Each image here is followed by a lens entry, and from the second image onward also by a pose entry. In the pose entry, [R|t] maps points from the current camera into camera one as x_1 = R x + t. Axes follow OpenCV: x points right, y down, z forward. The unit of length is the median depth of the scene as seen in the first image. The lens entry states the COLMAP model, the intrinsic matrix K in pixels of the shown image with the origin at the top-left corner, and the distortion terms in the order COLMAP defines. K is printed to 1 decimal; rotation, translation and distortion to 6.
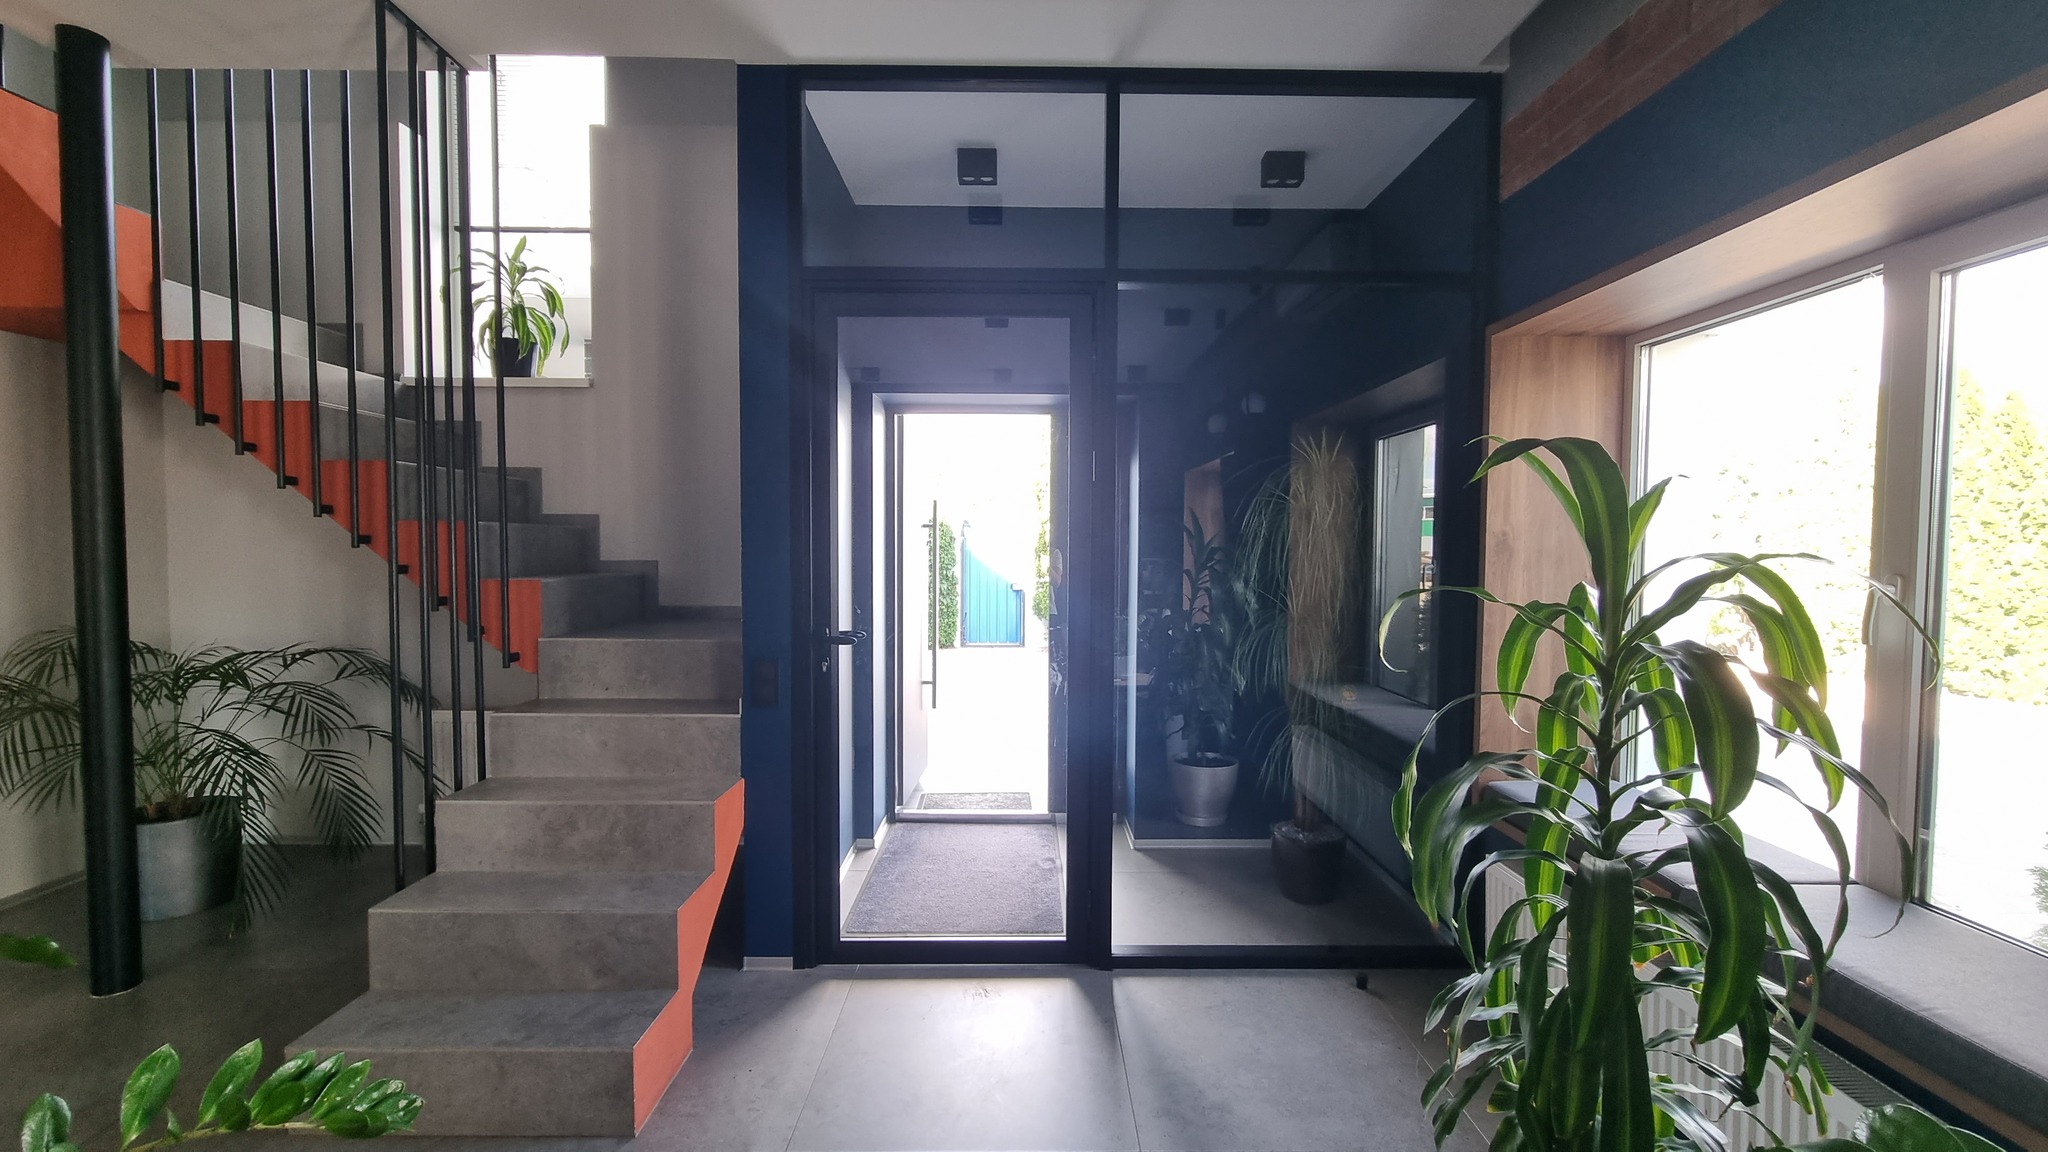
lens RADIAL K [[841.6, 0, 1024.0], [0, 841.6, 576.0], [0, 0, 1]] dist [0.000710, 0.000108]
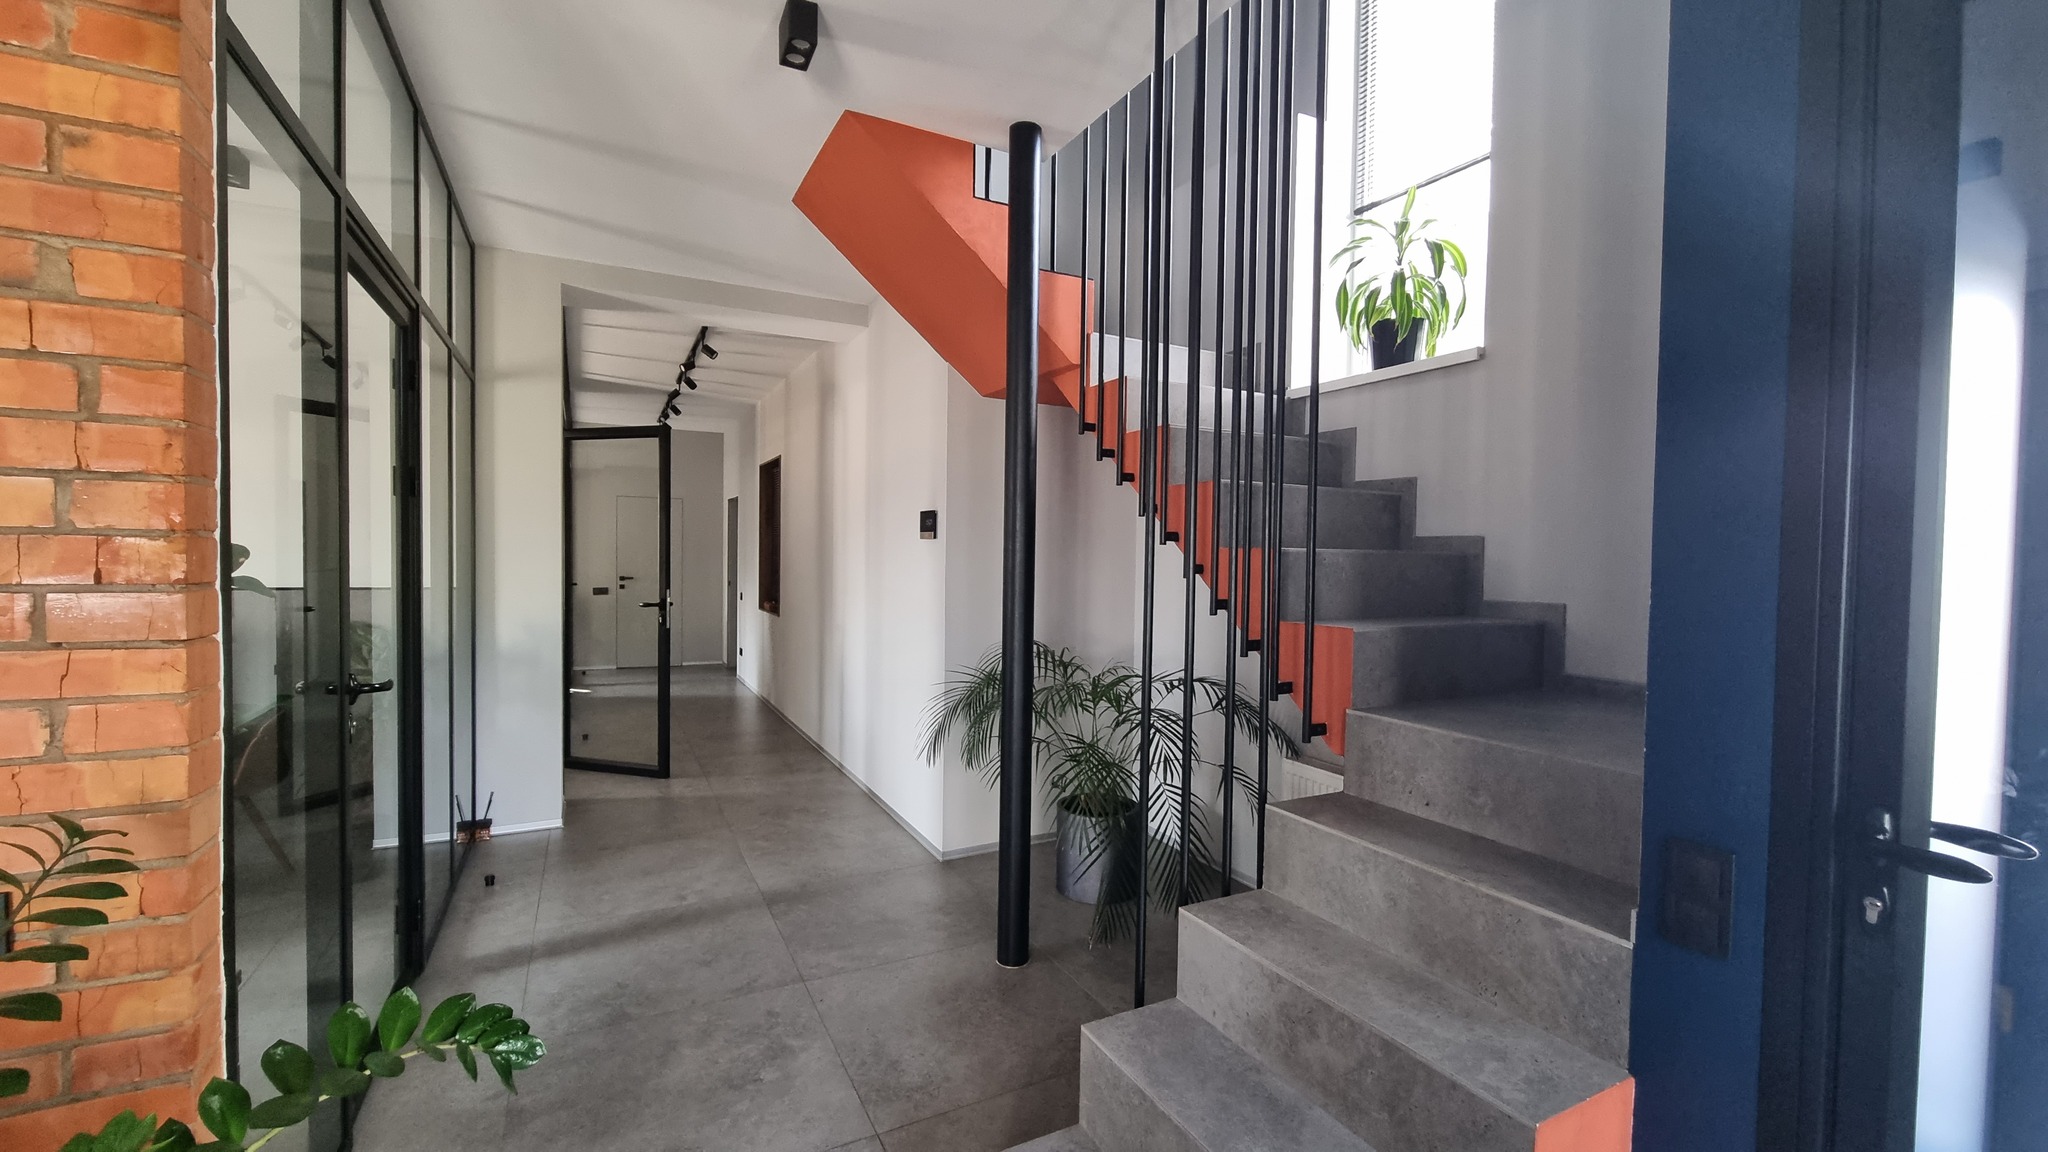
lens RADIAL K [[841.6, 0, 1024.0], [0, 841.6, 576.0], [0, 0, 1]] dist [0.000710, 0.000108]
pose [[0.462049, 0.022068, -0.886580, -0.066748], [-0.041072, 0.999150, 0.003465, -0.031217], [0.885903, 0.034813, 0.462563, 0.416775]]
